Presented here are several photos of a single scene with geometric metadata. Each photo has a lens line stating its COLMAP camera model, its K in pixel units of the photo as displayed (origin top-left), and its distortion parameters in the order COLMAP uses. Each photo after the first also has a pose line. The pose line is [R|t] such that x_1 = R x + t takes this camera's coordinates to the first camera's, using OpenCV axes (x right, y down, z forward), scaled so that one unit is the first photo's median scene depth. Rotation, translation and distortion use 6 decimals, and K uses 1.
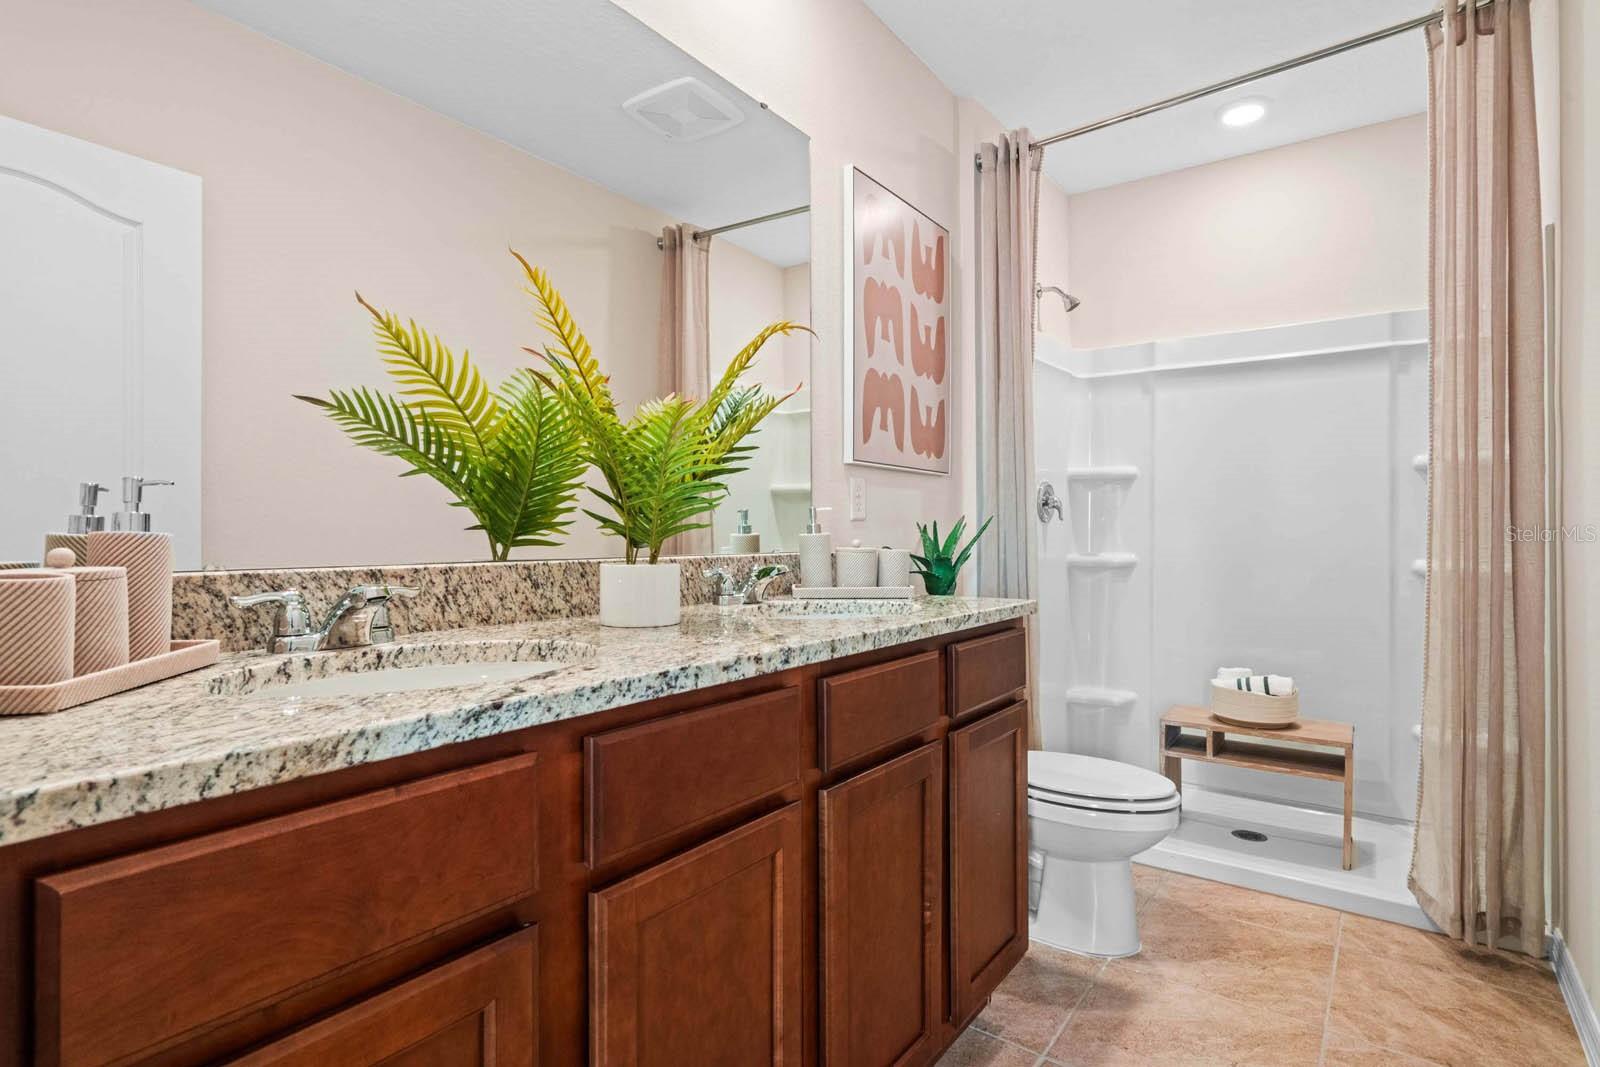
lens RADIAL K [[832.8, 0, 800.0], [0, 832.8, 533.5], [0, 0, 1]] dist [0.003614, 0.000055]
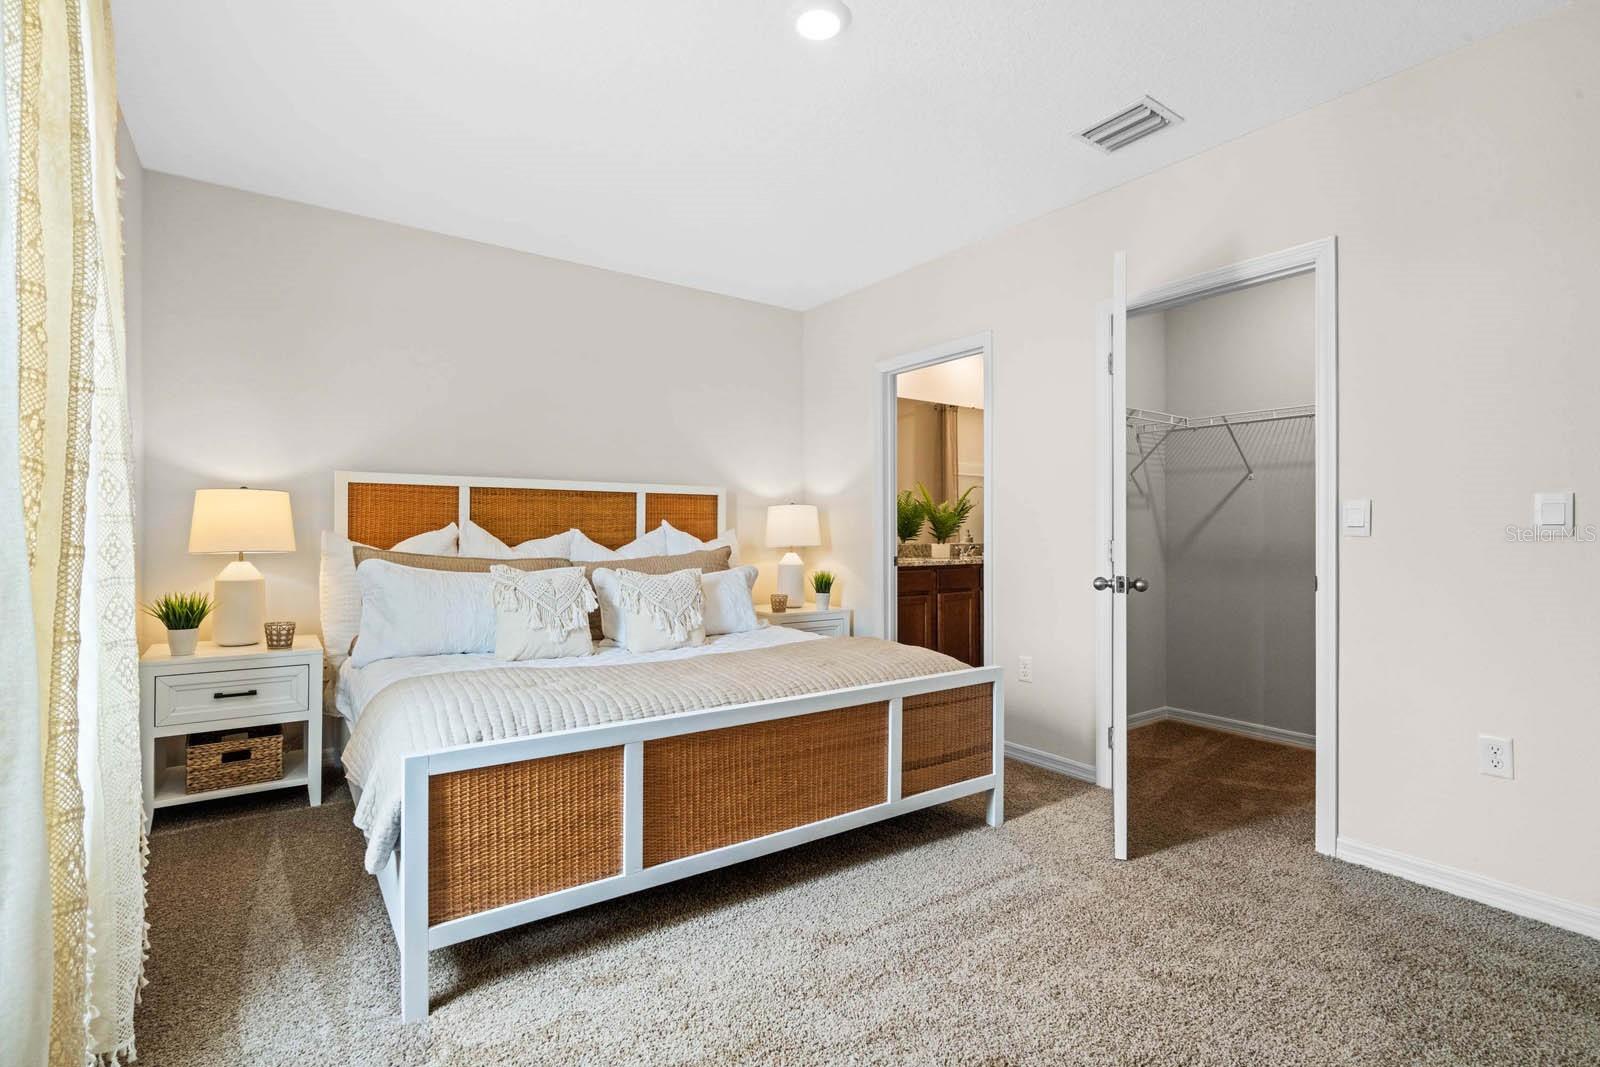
lens RADIAL K [[752.1, 0, 803.6], [0, 752.1, 528.2], [0, 0, 1]] dist [0.003828, 0.000679]
pose [[0.951644, -0.001751, -0.307197, 0.307342], [0.000033, 0.999984, -0.005596, -0.022707], [0.307202, 0.005315, 0.951630, -2.723625]]
